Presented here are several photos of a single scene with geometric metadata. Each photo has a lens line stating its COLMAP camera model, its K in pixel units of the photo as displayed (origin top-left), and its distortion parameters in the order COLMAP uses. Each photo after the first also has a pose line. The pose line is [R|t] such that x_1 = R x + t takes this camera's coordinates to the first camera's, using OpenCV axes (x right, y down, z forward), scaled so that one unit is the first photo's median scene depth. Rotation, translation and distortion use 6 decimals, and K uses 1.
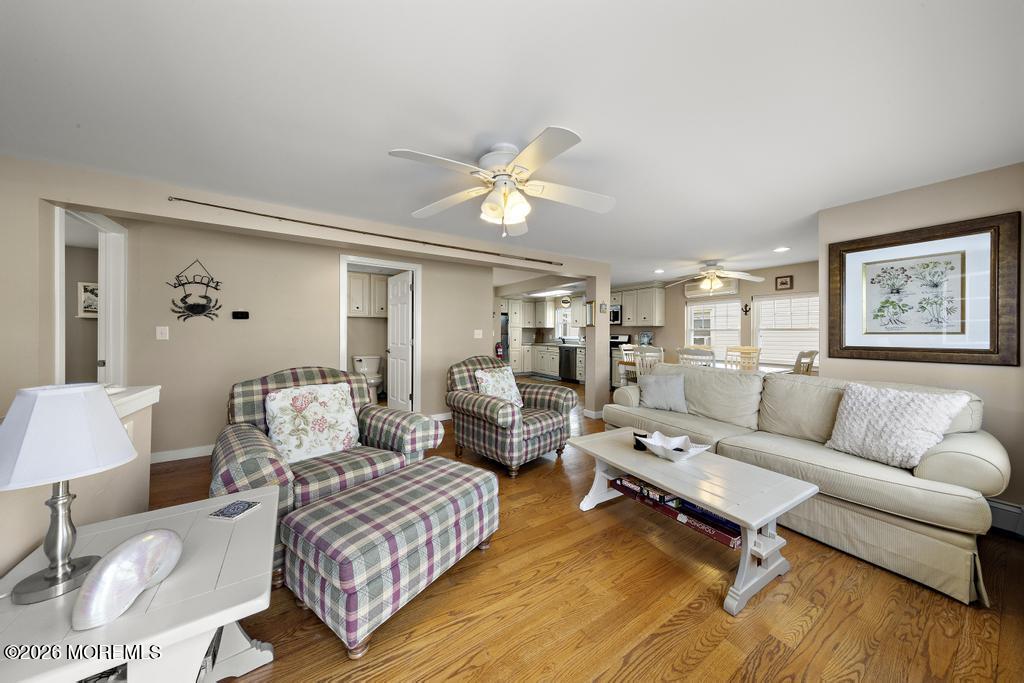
lens RADIAL K [[322.4, 0, 515.8], [0, 322.4, 339.3], [0, 0, 1]] dist [0.001089, 0.000006]
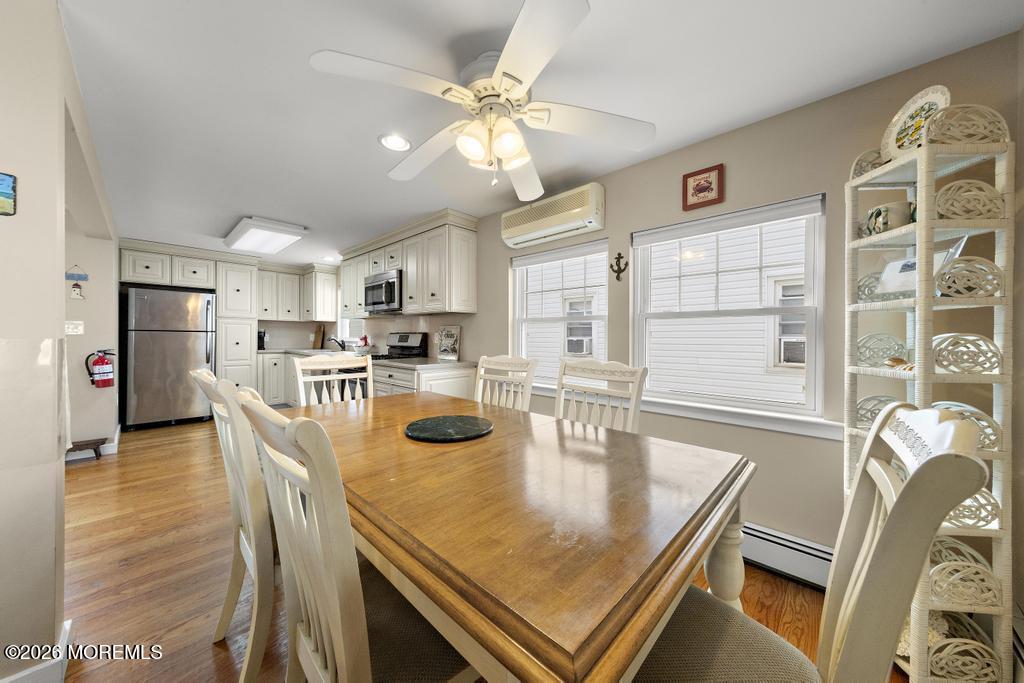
lens RADIAL K [[353.5, 0, 512.0], [0, 353.5, 341.5], [0, 0, 1]] dist [0.000233, 0.000024]
pose [[0.970985, -0.000273, 0.239142, 0.480006], [0.000799, 0.999997, -0.002106, 0.001248], [-0.239141, 0.002236, 0.970982, 0.606056]]
